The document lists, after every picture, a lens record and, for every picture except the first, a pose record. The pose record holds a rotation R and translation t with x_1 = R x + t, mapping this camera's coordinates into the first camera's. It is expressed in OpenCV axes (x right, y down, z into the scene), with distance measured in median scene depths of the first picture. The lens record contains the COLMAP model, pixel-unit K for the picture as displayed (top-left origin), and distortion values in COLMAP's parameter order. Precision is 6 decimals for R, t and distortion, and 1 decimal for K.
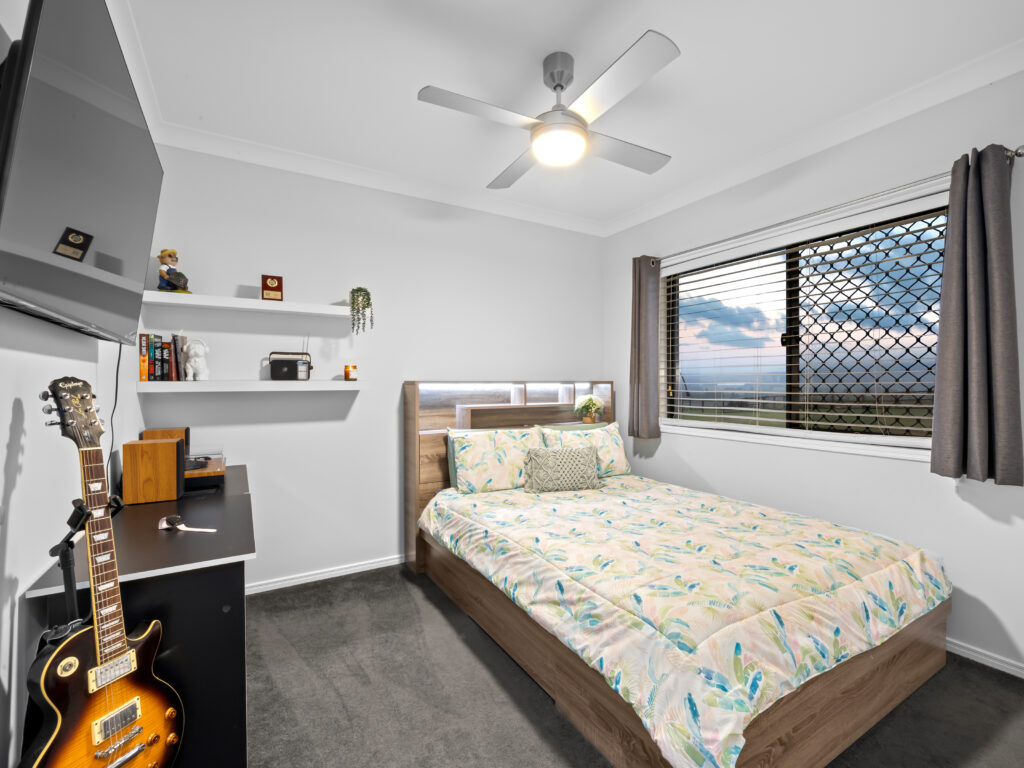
lens RADIAL K [[459.7, 0, 515.9], [0, 459.7, 388.1], [0, 0, 1]] dist [0.002205, 0.000433]
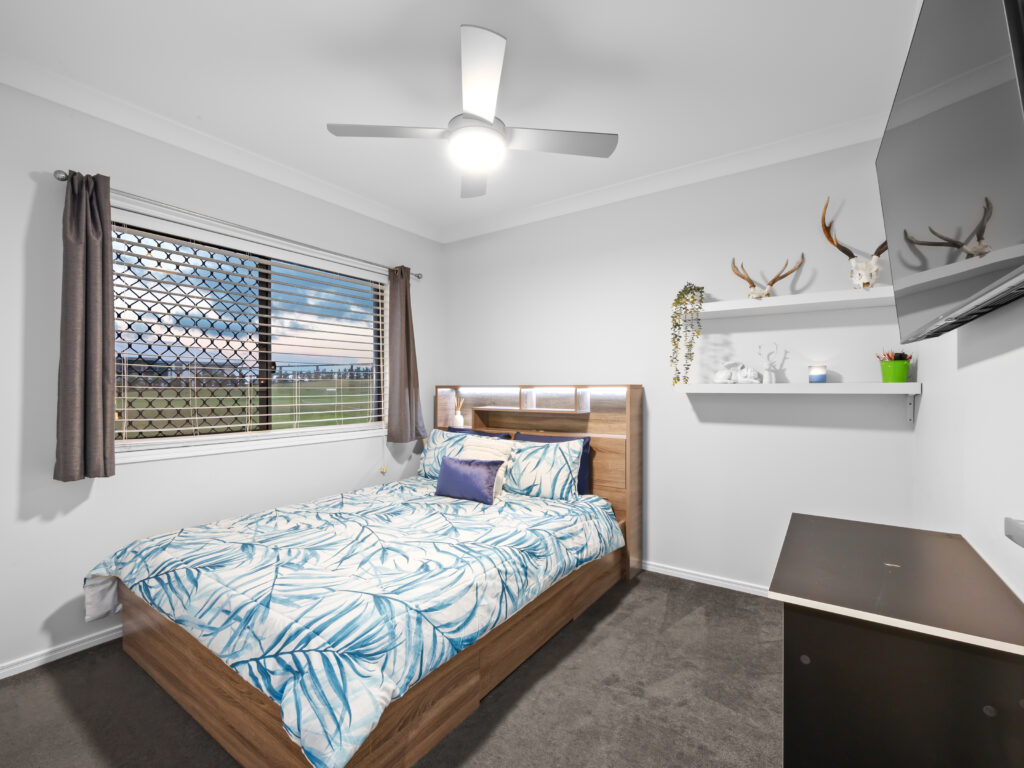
lens RADIAL K [[459.7, 0, 515.9], [0, 459.7, 388.1], [0, 0, 1]] dist [0.002205, 0.000433]
pose [[-0.408959, 0.010012, 0.912498, -0.549965], [0.011823, 0.999914, -0.005673, 0.004037], [-0.912476, 0.008468, -0.409042, 0.833426]]
